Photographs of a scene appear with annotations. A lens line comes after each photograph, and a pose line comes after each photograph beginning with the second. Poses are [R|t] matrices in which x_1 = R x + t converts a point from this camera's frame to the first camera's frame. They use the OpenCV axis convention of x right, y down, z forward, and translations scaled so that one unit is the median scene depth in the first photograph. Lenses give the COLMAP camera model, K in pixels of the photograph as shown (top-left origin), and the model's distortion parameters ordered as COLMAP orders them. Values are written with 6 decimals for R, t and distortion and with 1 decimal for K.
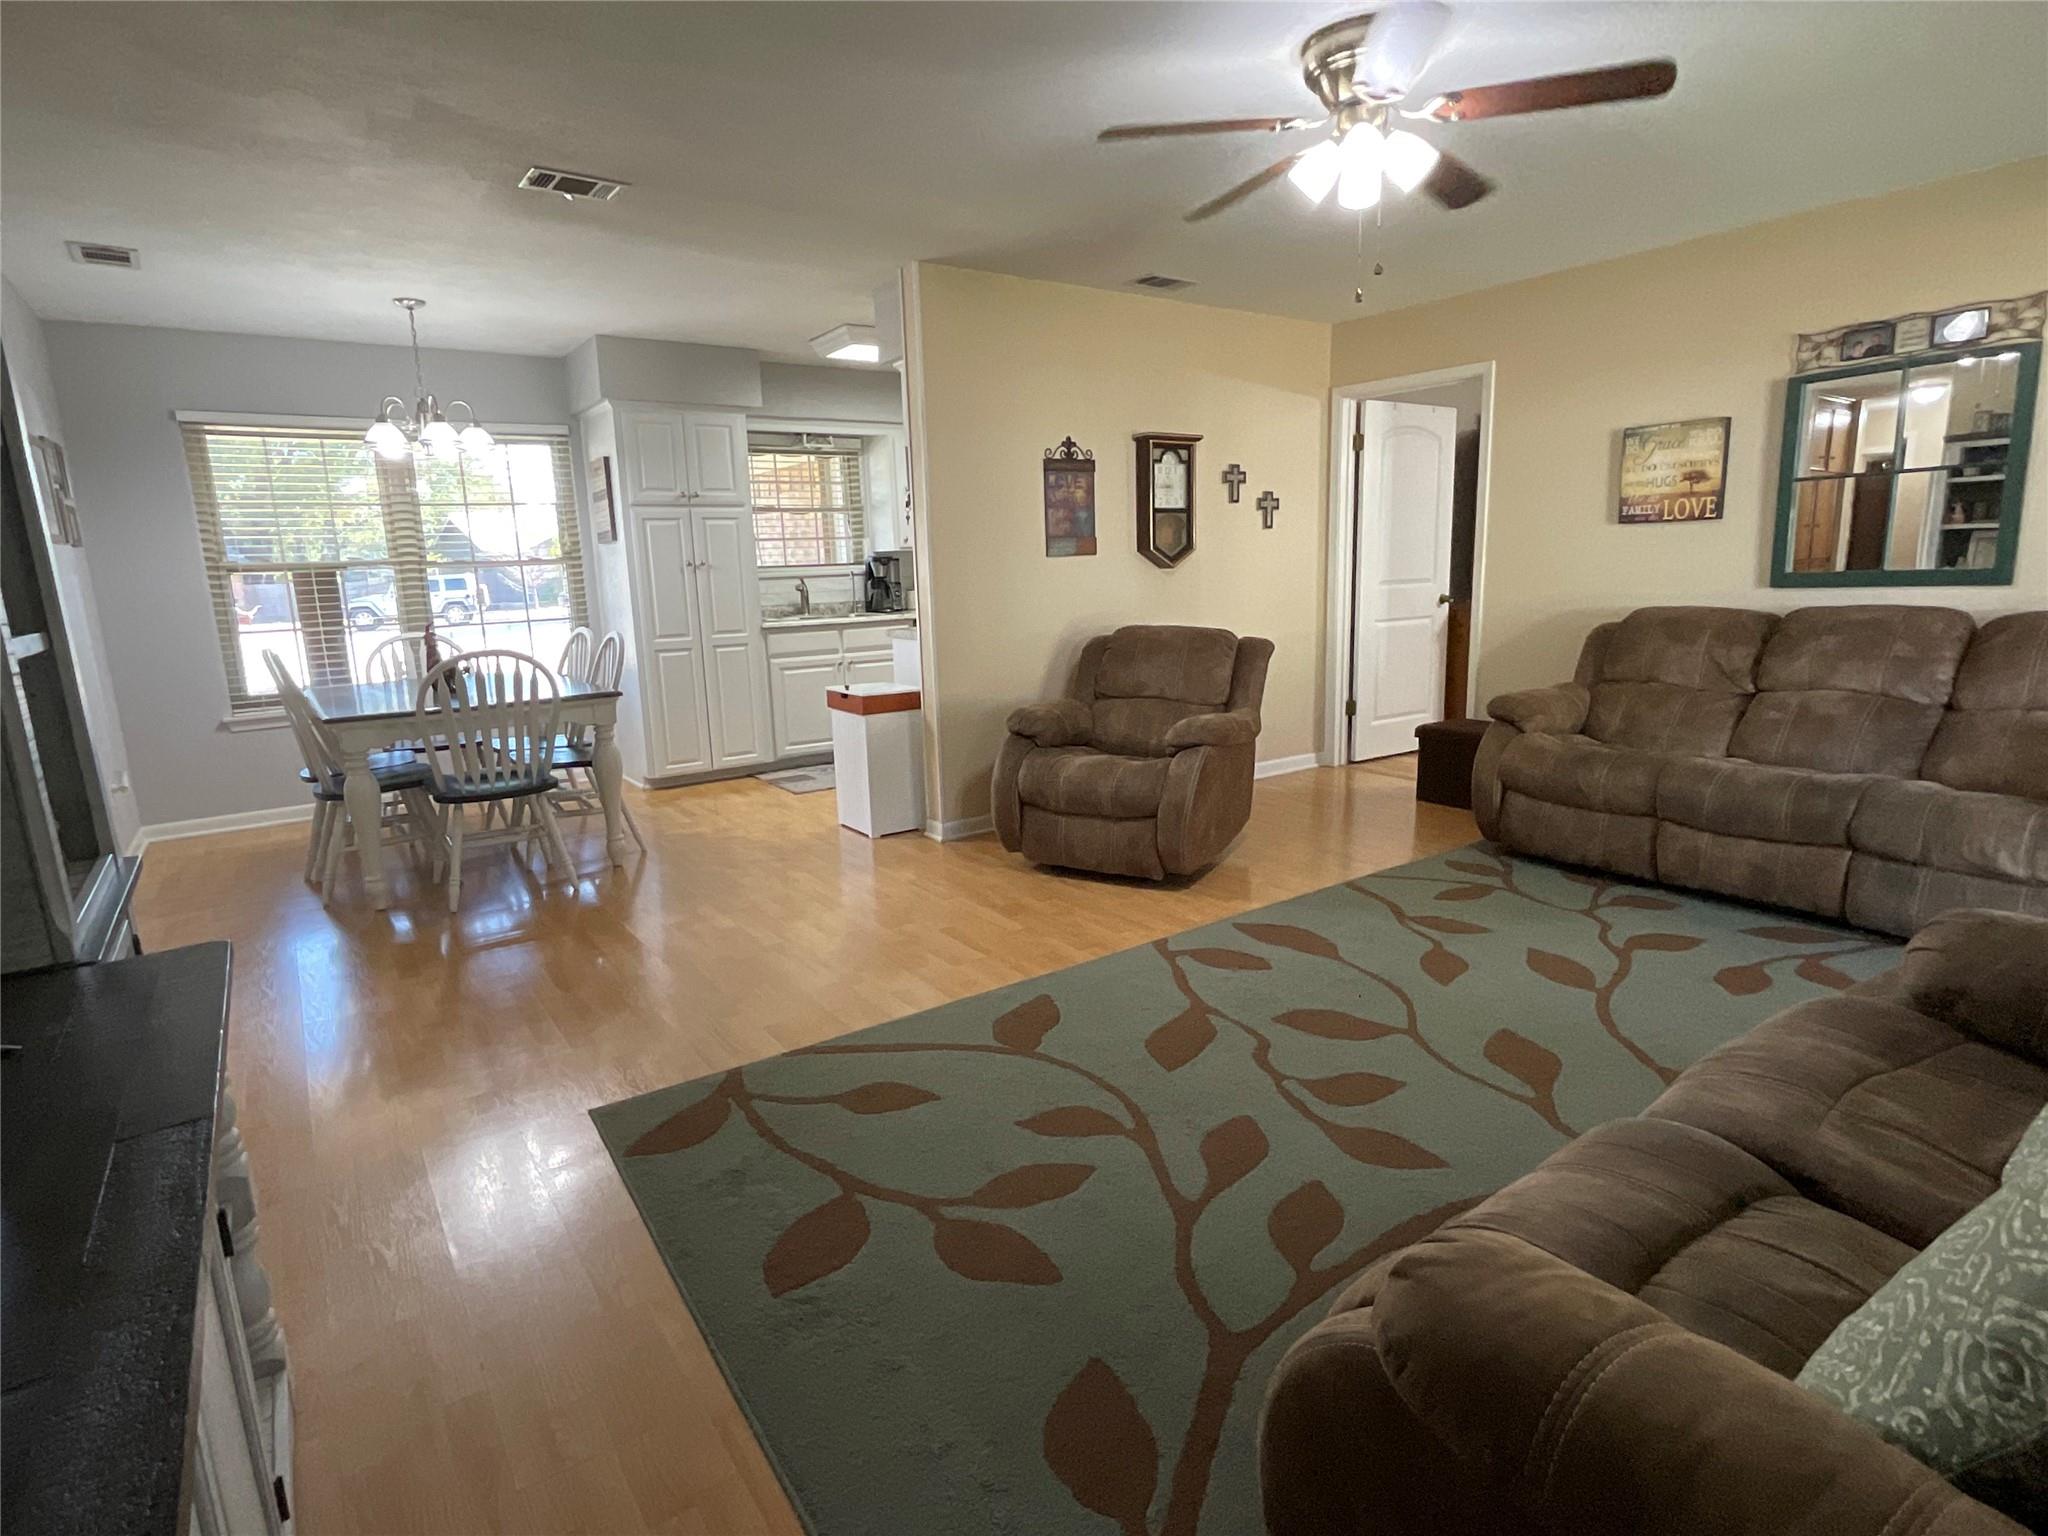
lens RADIAL K [[1059.8, 0, 1032.4], [0, 1059.8, 772.5], [0, 0, 1]] dist [-0.004273, 0.002027]
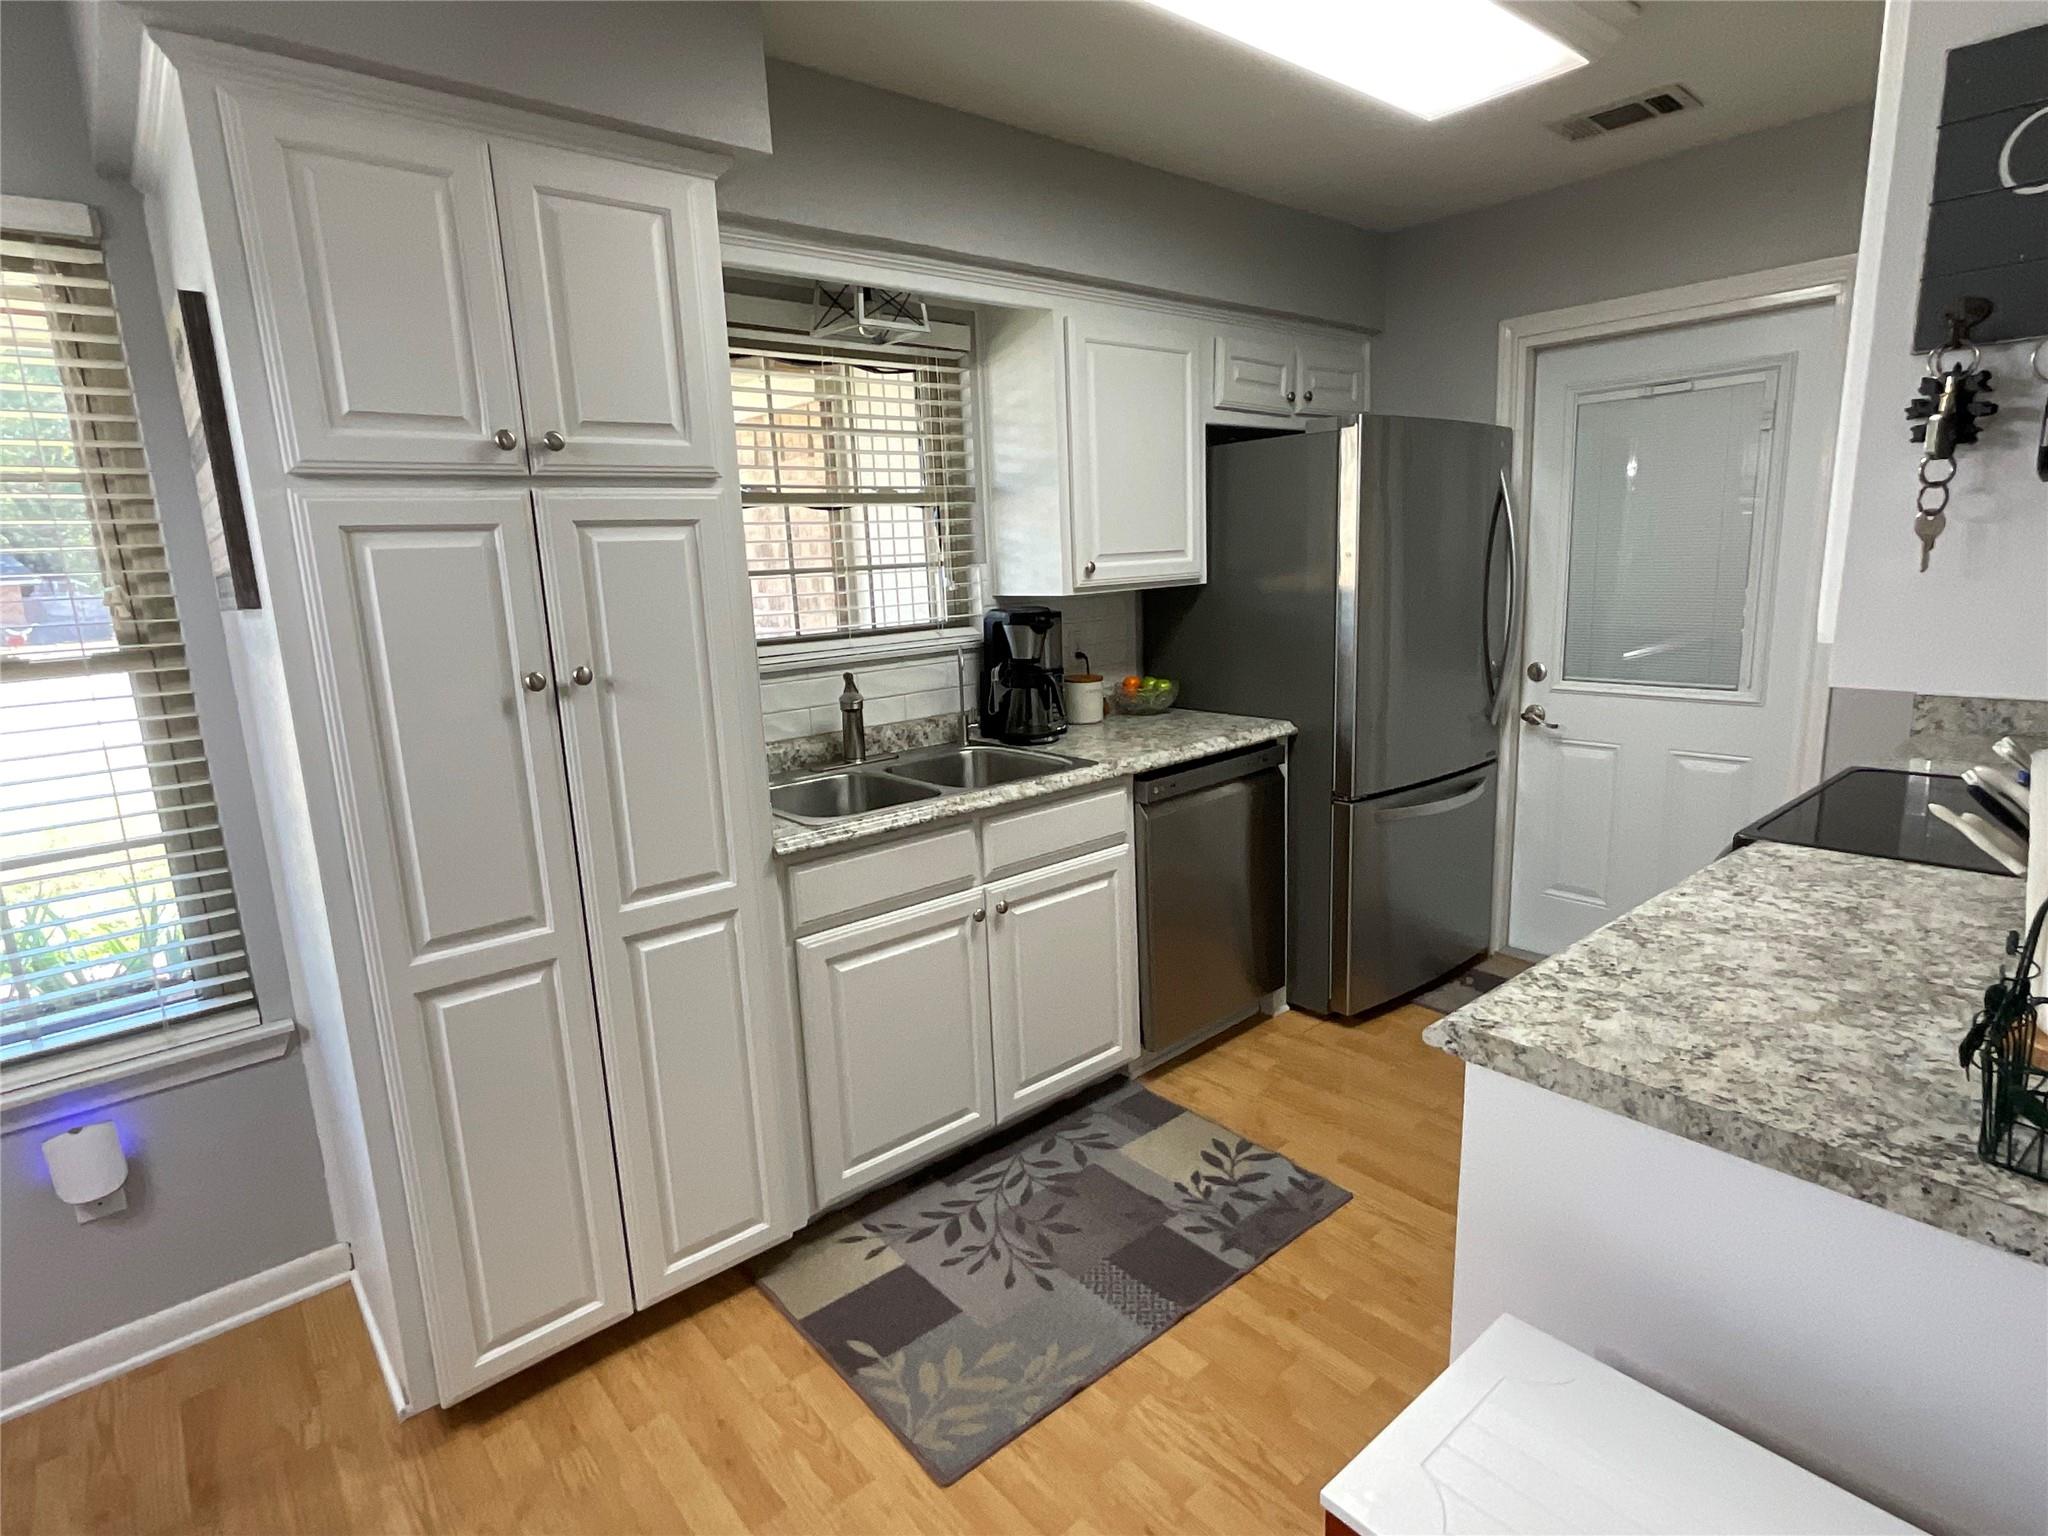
lens RADIAL K [[1059.8, 0, 1027.5], [0, 1059.8, 764.0], [0, 0, 1]] dist [-0.004273, 0.002027]
pose [[0.995551, -0.027149, 0.090233, -0.286826], [0.027287, 0.999628, -0.000292, -0.225801], [-0.090192, 0.002753, 0.995921, 0.925193]]
